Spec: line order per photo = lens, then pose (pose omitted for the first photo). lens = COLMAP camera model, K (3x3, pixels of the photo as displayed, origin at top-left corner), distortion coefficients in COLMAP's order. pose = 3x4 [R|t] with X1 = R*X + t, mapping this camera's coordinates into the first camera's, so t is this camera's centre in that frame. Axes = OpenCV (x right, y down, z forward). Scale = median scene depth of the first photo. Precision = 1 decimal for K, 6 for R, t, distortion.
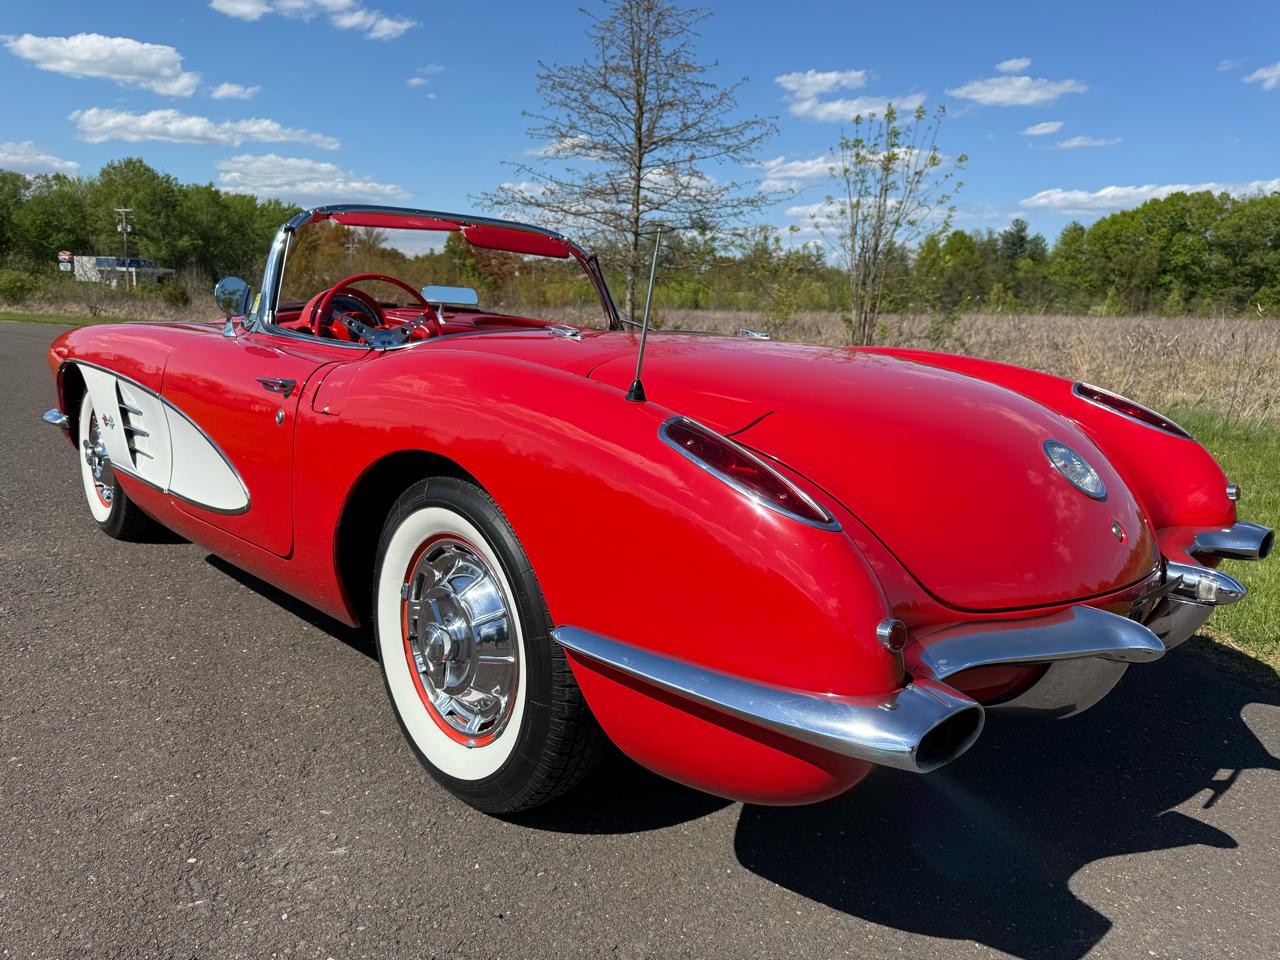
lens RADIAL K [[912.0, 0, 639.0], [0, 912.0, 478.3], [0, 0, 1]] dist [0.003130, -0.011729]
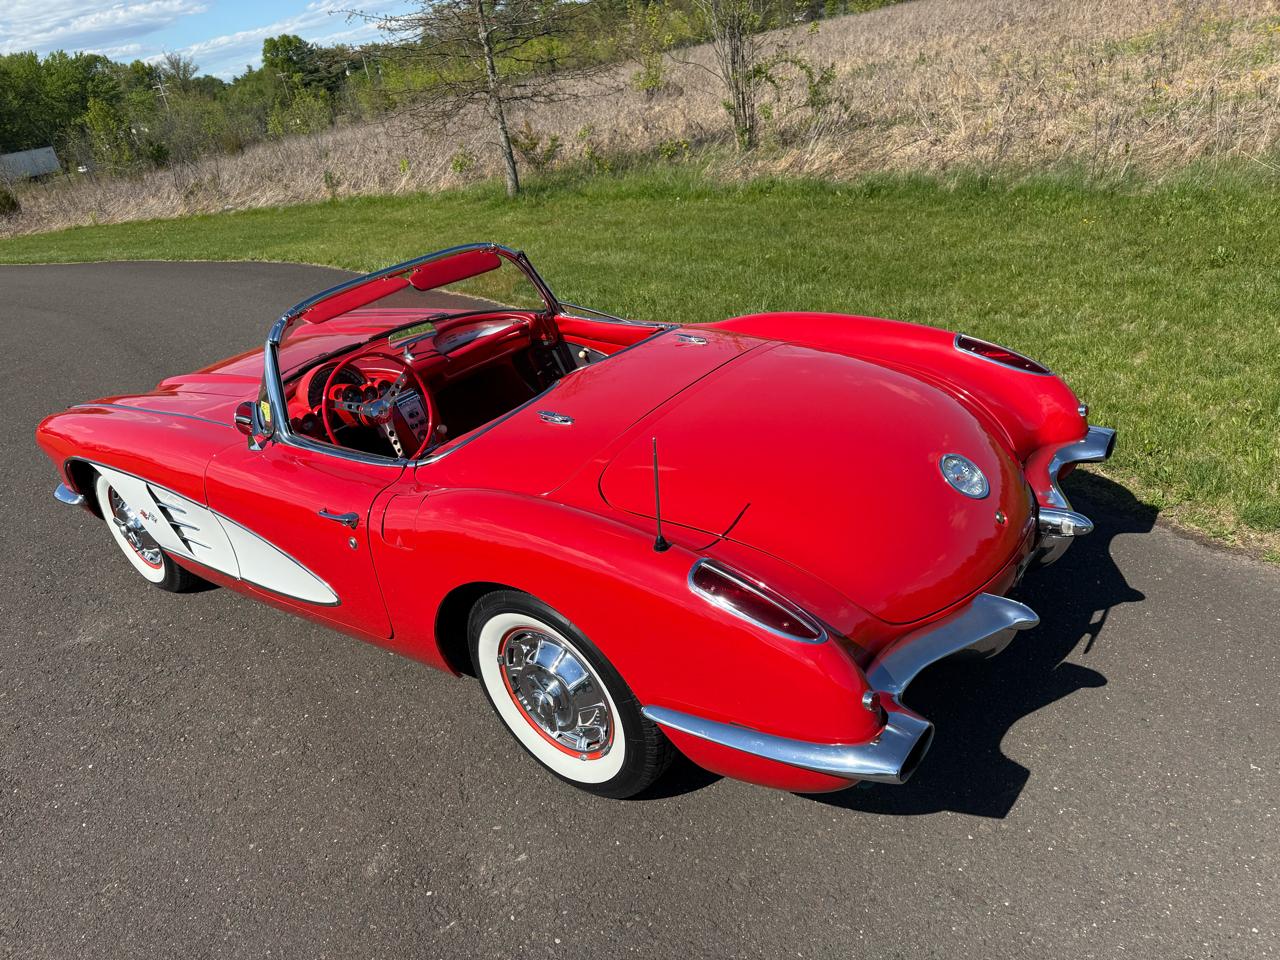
lens RADIAL K [[912.0, 0, 639.0], [0, 912.0, 478.3], [0, 0, 1]] dist [0.003130, -0.011729]
pose [[0.967859, -0.246579, 0.049480, -0.063060], [0.227438, 0.942141, 0.246255, -0.424310], [-0.107339, -0.227086, 0.967941, -0.259426]]
